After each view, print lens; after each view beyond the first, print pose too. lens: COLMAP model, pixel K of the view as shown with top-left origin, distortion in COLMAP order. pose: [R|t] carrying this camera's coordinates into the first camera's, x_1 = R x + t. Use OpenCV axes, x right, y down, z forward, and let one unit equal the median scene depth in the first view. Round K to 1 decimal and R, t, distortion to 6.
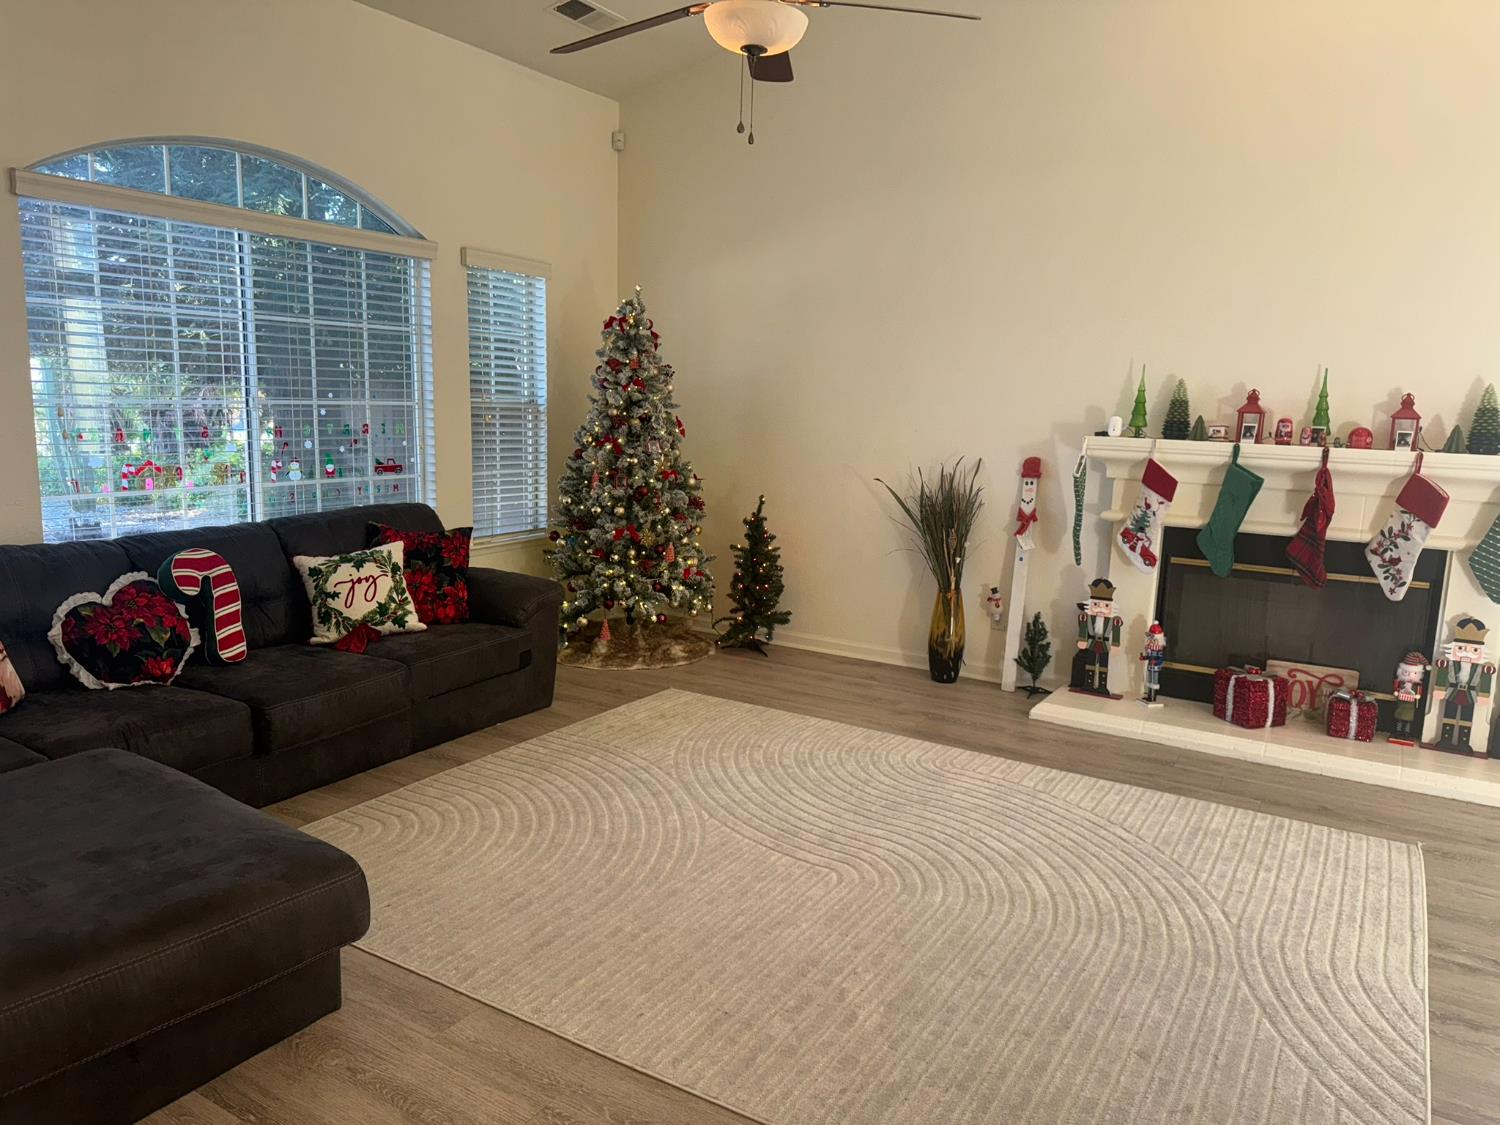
lens RADIAL K [[1057.7, 0, 748.4], [0, 1057.7, 557.4], [0, 0, 1]] dist [0.028701, -0.044982]
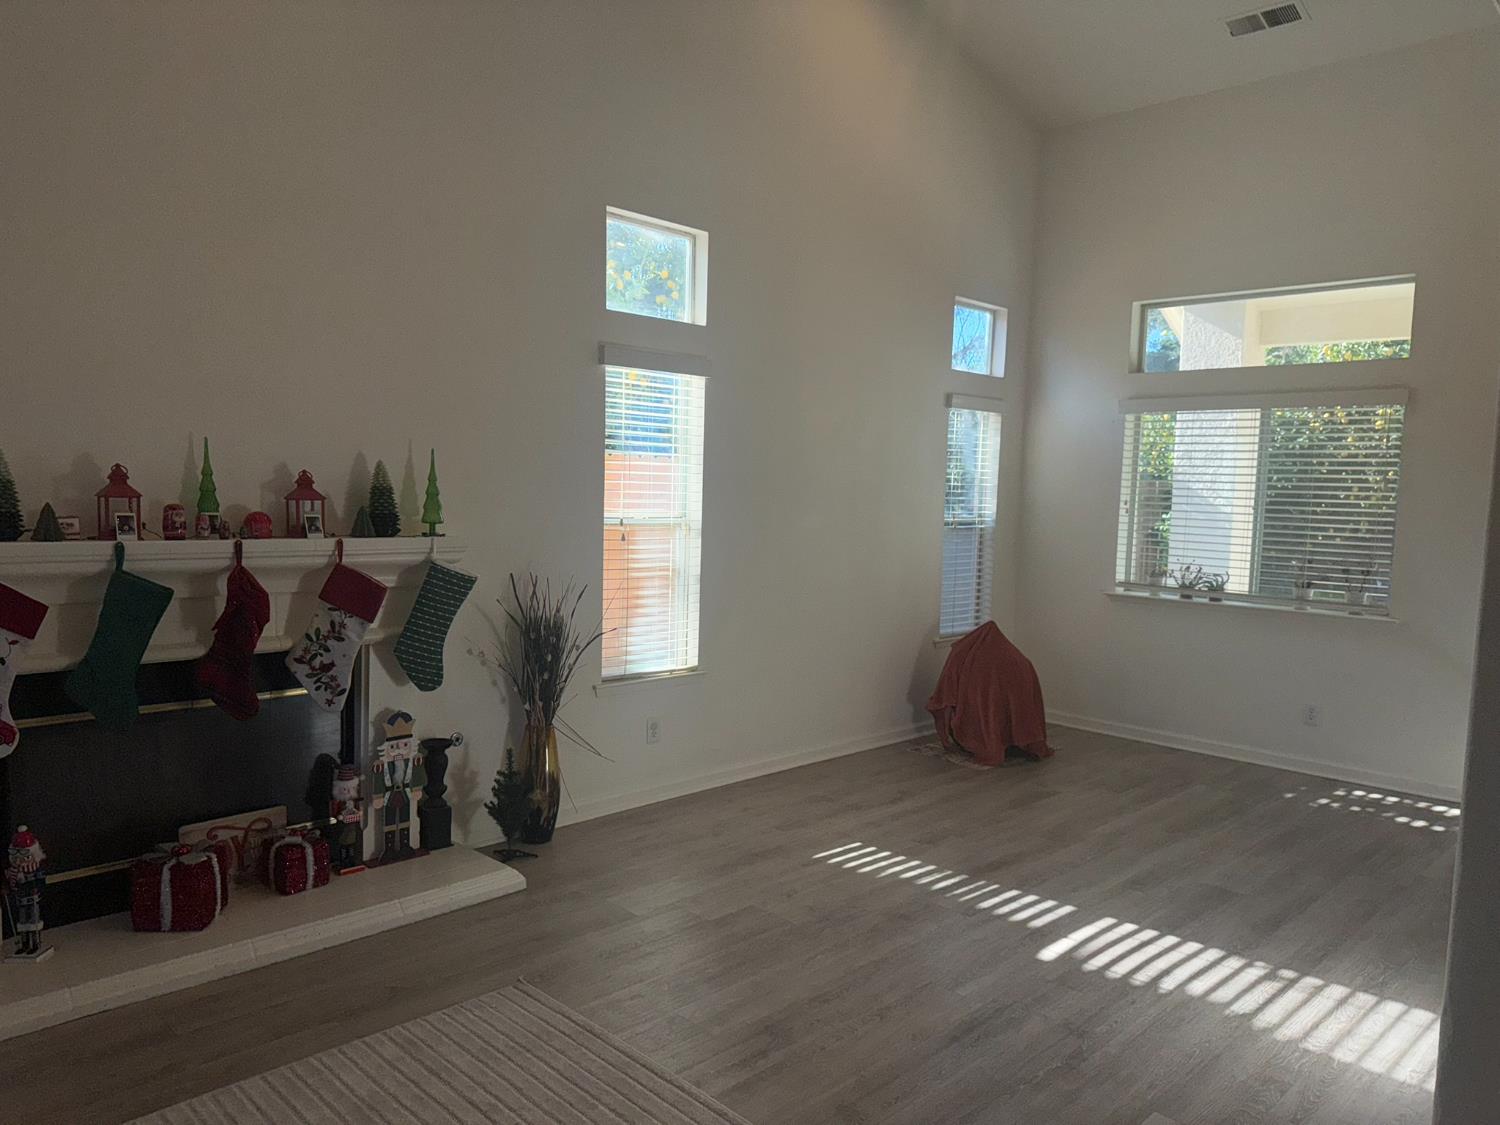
lens RADIAL K [[1057.7, 0, 749.0], [0, 1057.7, 572.5], [0, 0, 1]] dist [0.028701, -0.044982]
pose [[0.241586, -0.101189, 0.965089, -0.119447], [0.131851, 0.988748, 0.070664, -0.084865], [-0.961380, 0.110176, 0.252210, 0.442529]]
